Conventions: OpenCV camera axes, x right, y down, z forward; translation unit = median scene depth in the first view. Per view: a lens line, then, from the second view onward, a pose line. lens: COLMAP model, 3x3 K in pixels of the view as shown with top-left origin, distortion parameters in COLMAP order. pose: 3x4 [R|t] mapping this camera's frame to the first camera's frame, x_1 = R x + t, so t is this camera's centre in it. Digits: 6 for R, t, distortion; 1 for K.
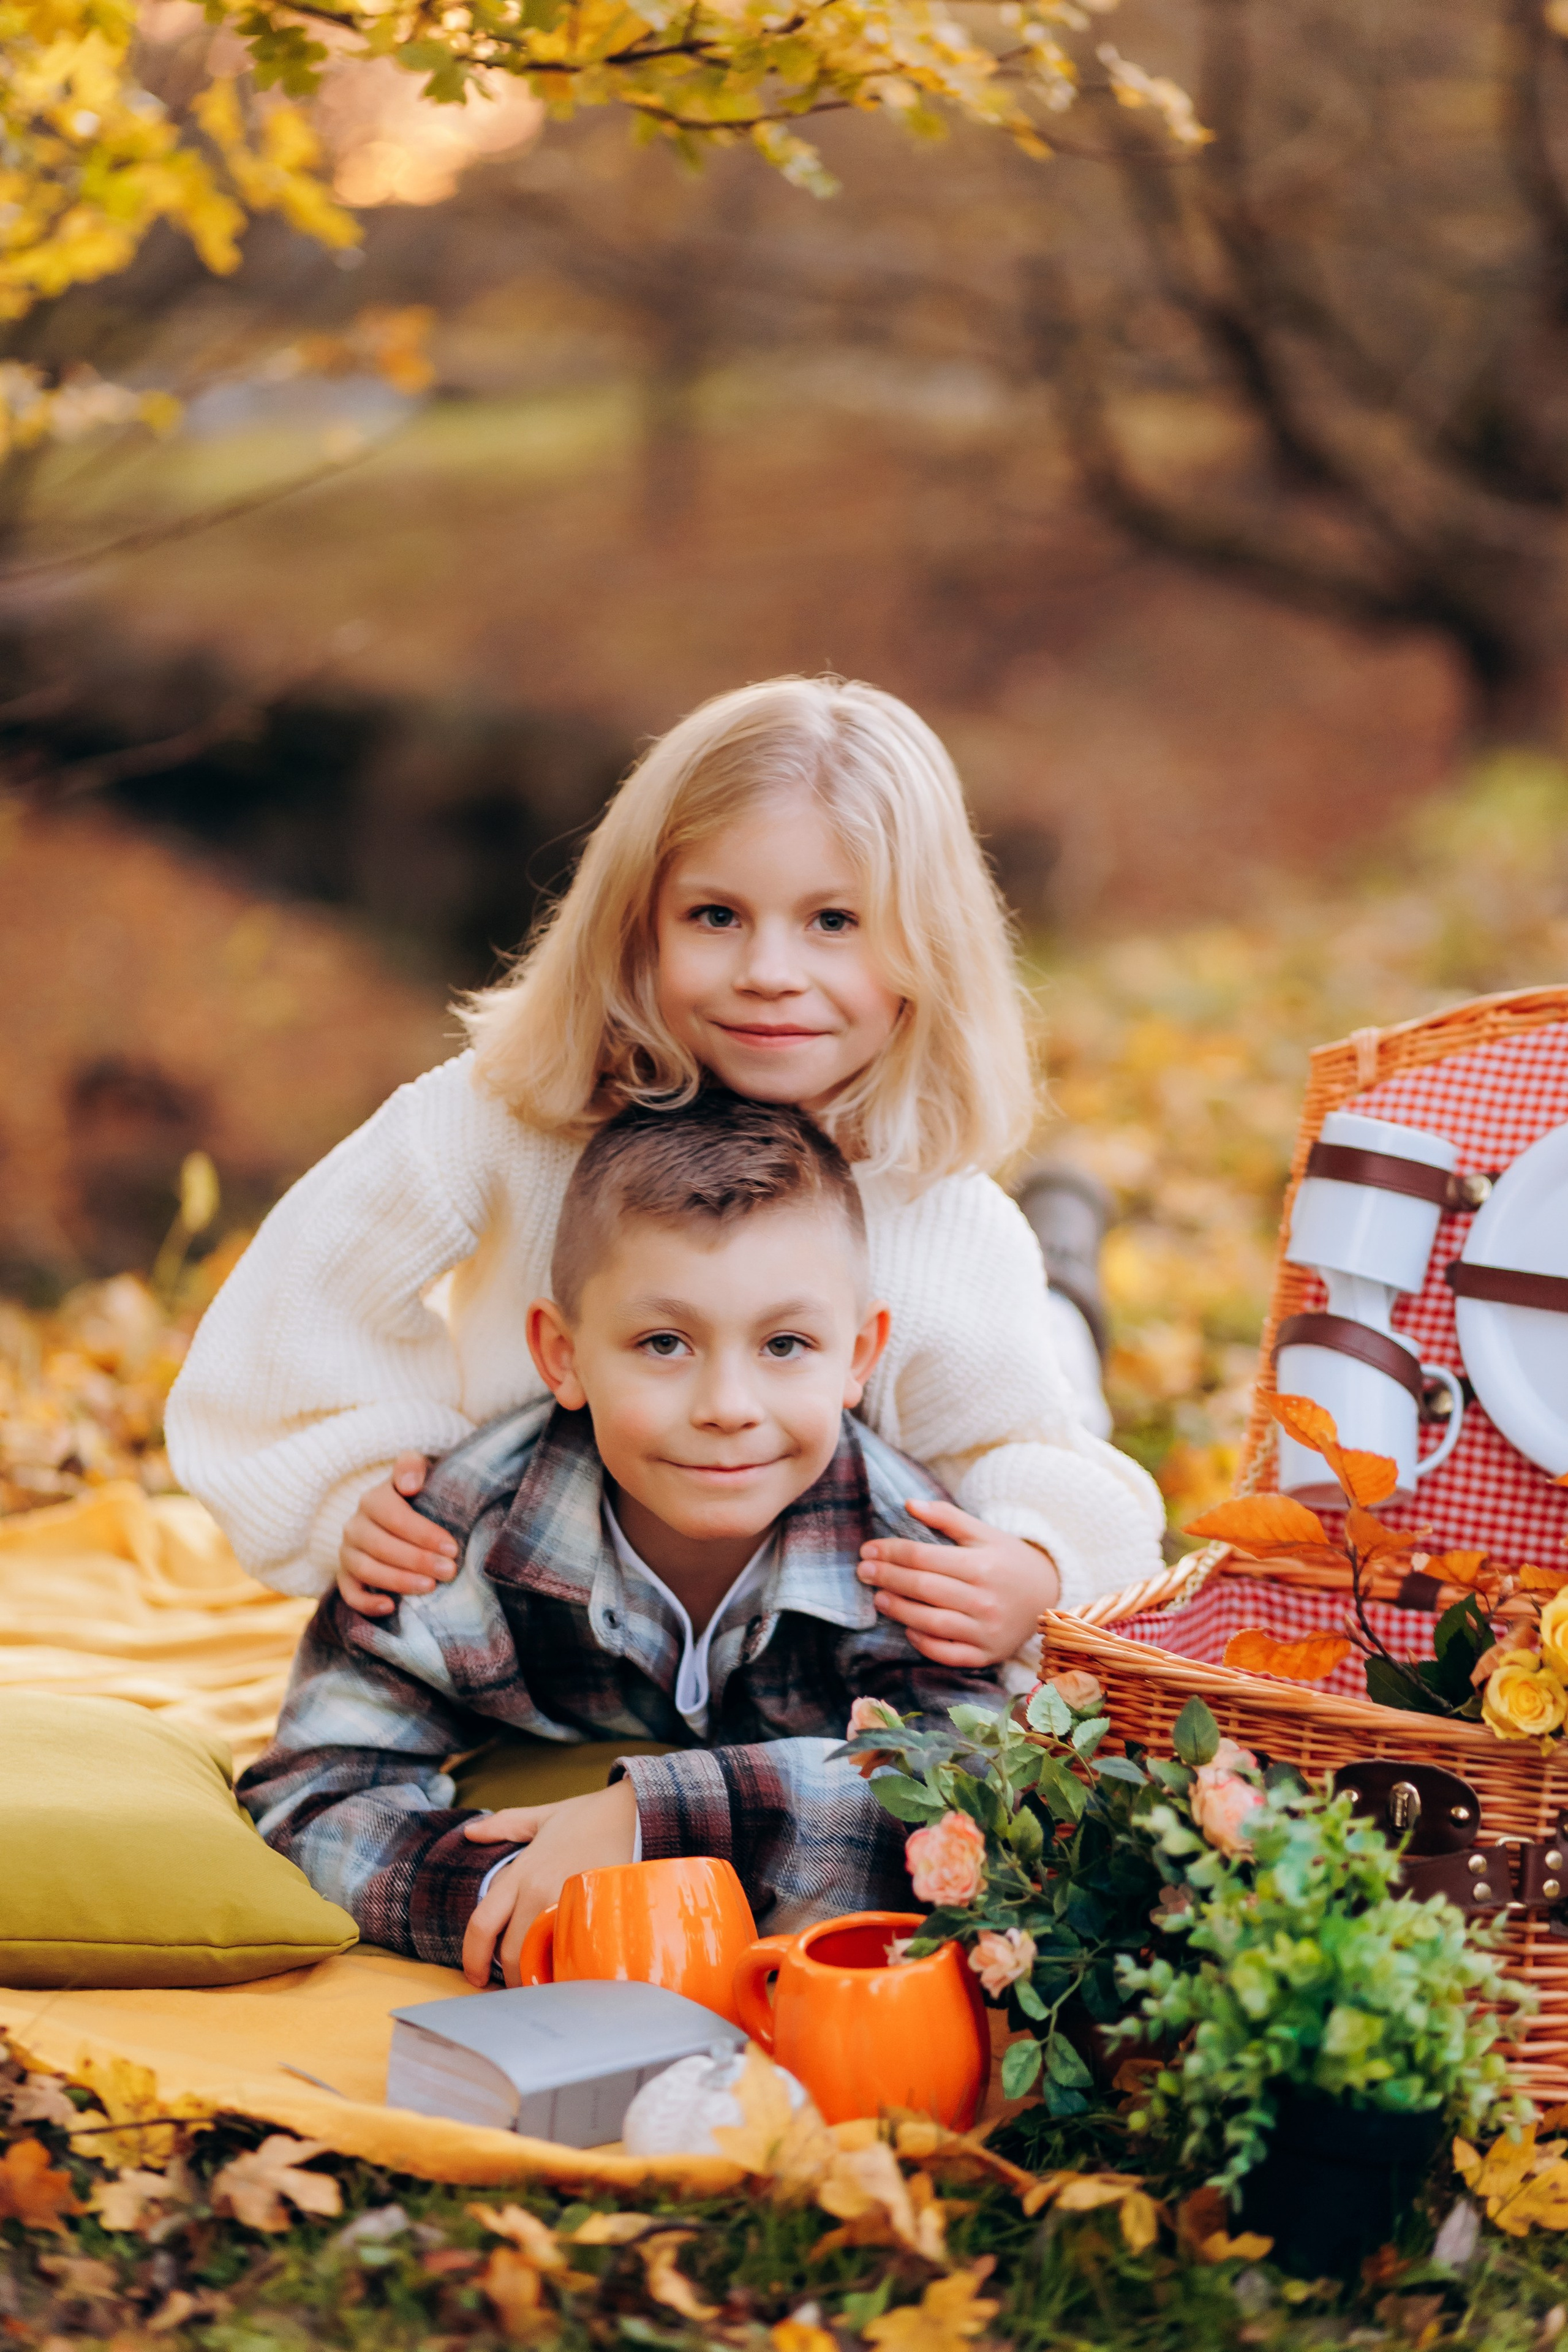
lens RADIAL K [[5765.4, 0, 770.9], [0, 5765.4, 1179.0], [0, 0, 1]] dist [0.011570, -0.398460]
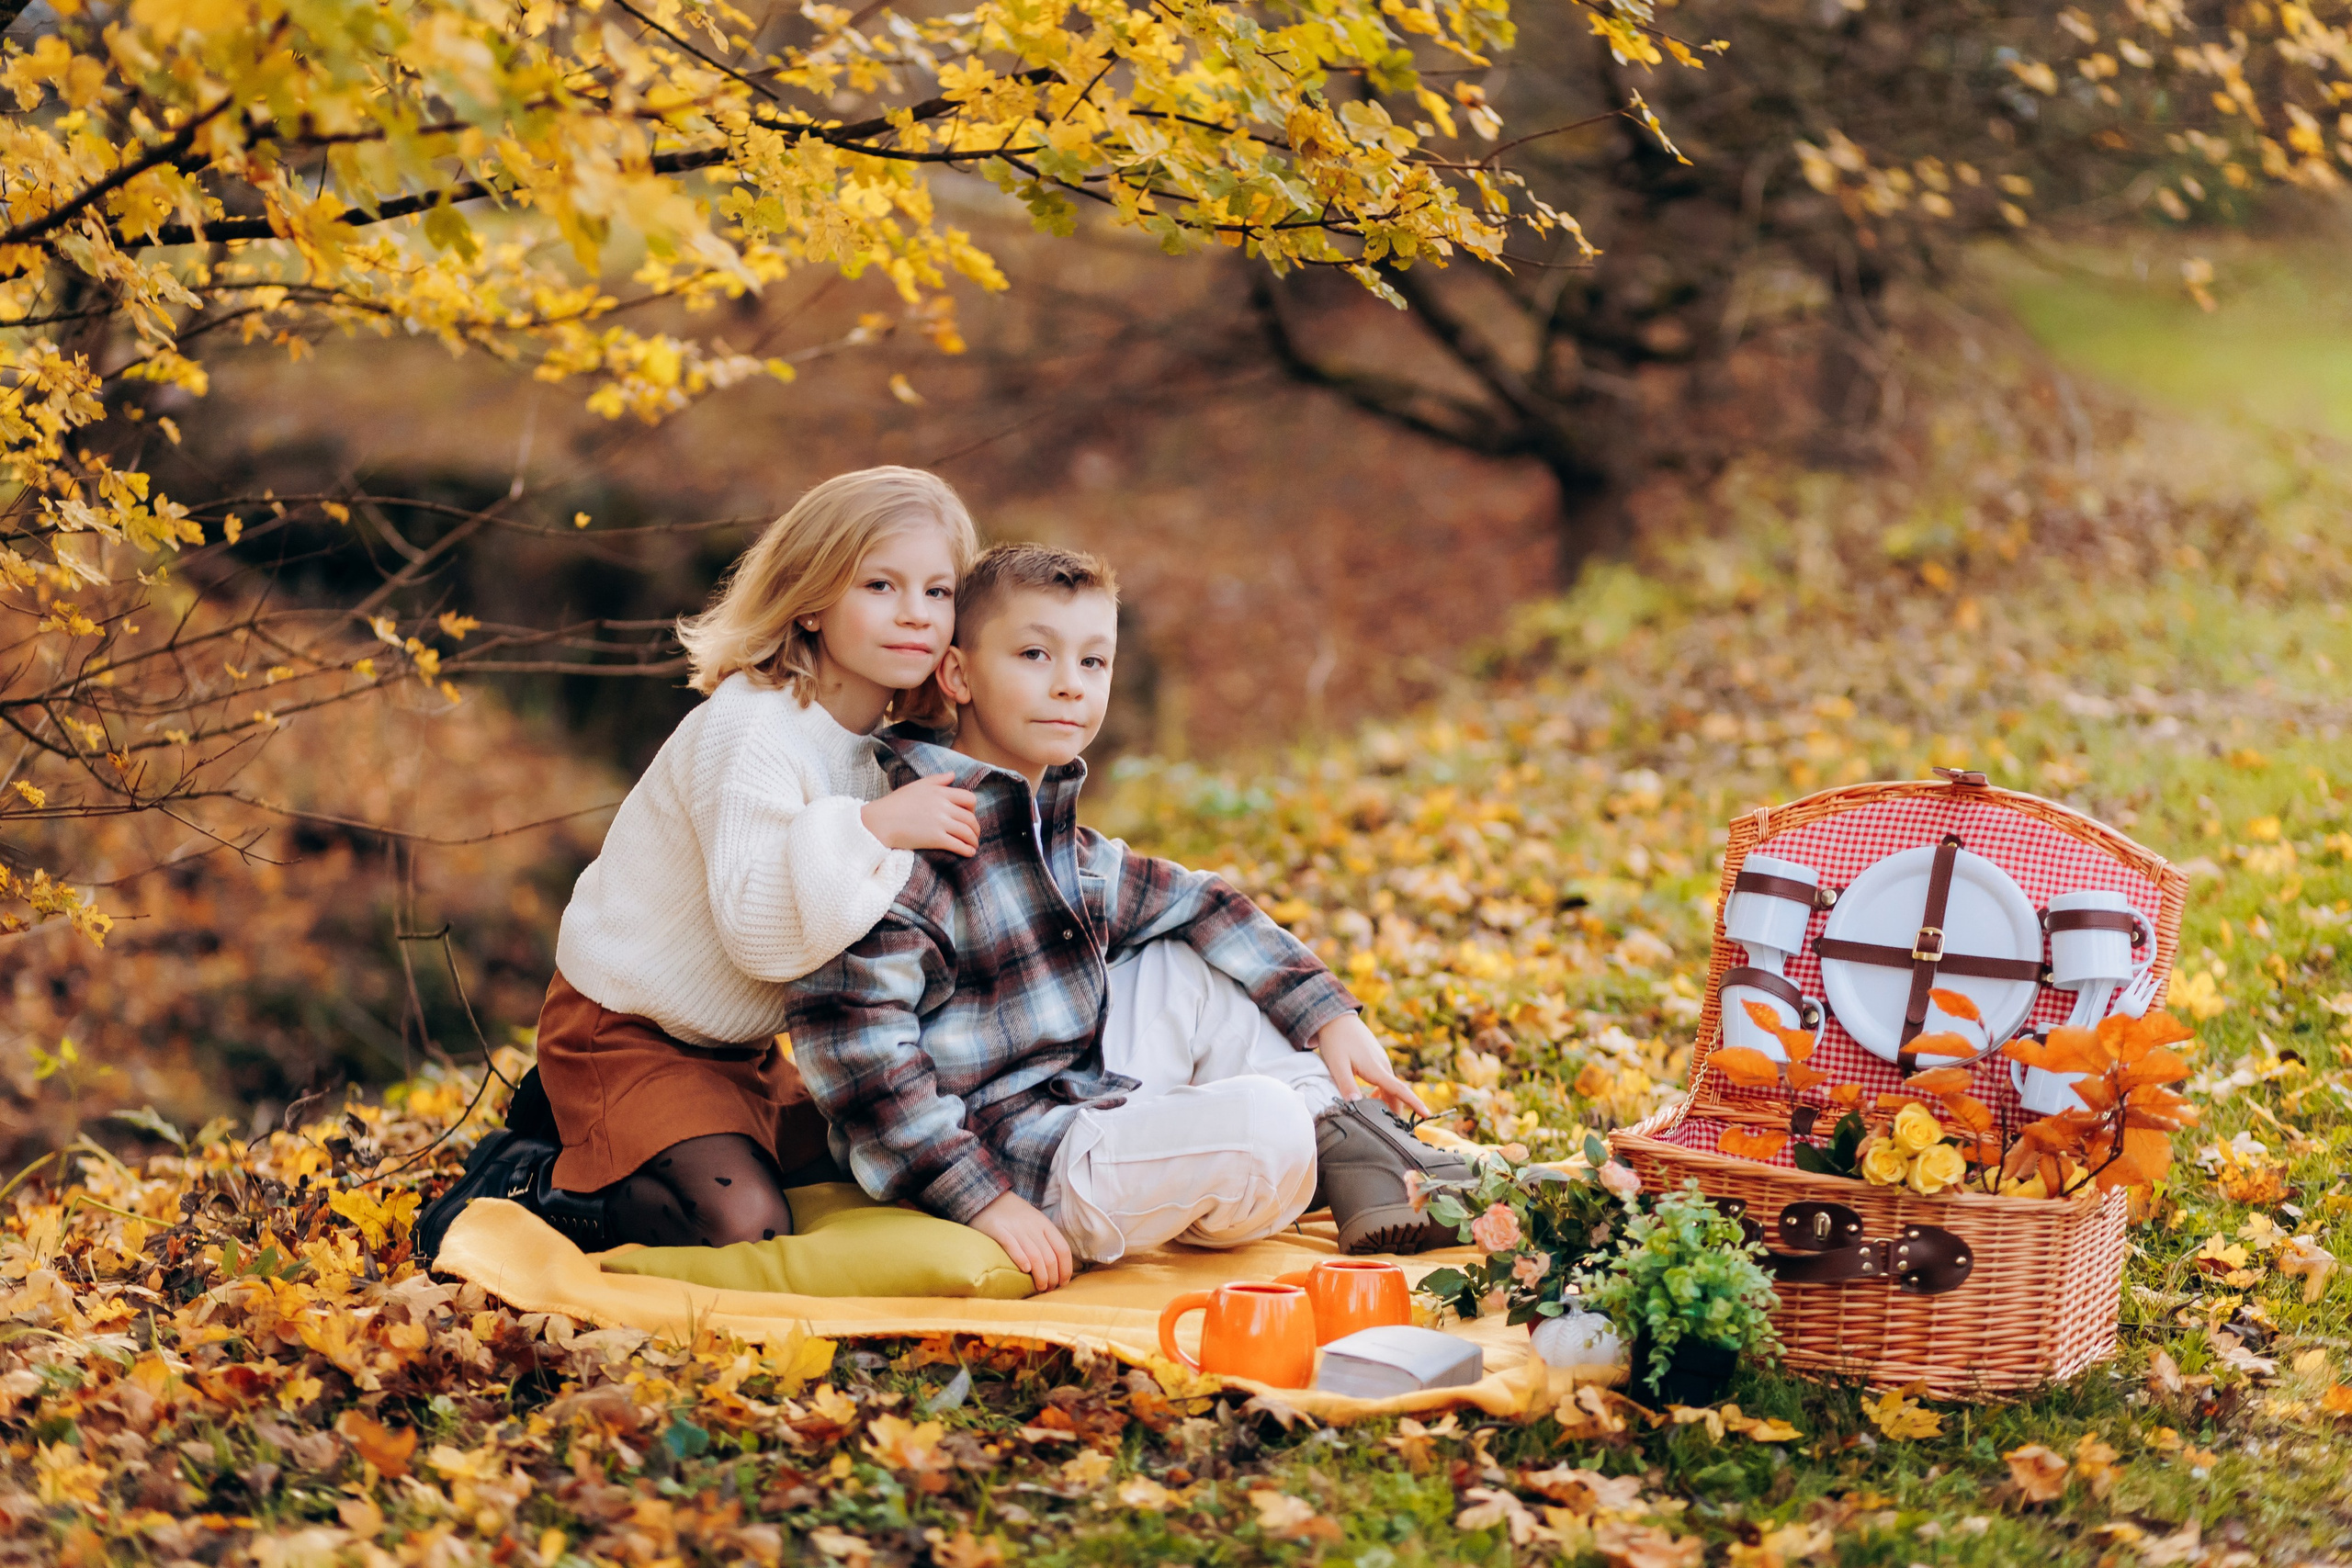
lens RADIAL K [[5621.8, 0, 1181.5], [0, 5621.8, 785.1], [0, 0, 1]] dist [0.002705, 0.091004]
pose [[0.997235, -0.004865, 0.074152, -0.205502], [0.006736, 0.999665, -0.024997, 0.009168], [-0.074005, 0.025427, 0.996934, -0.714824]]
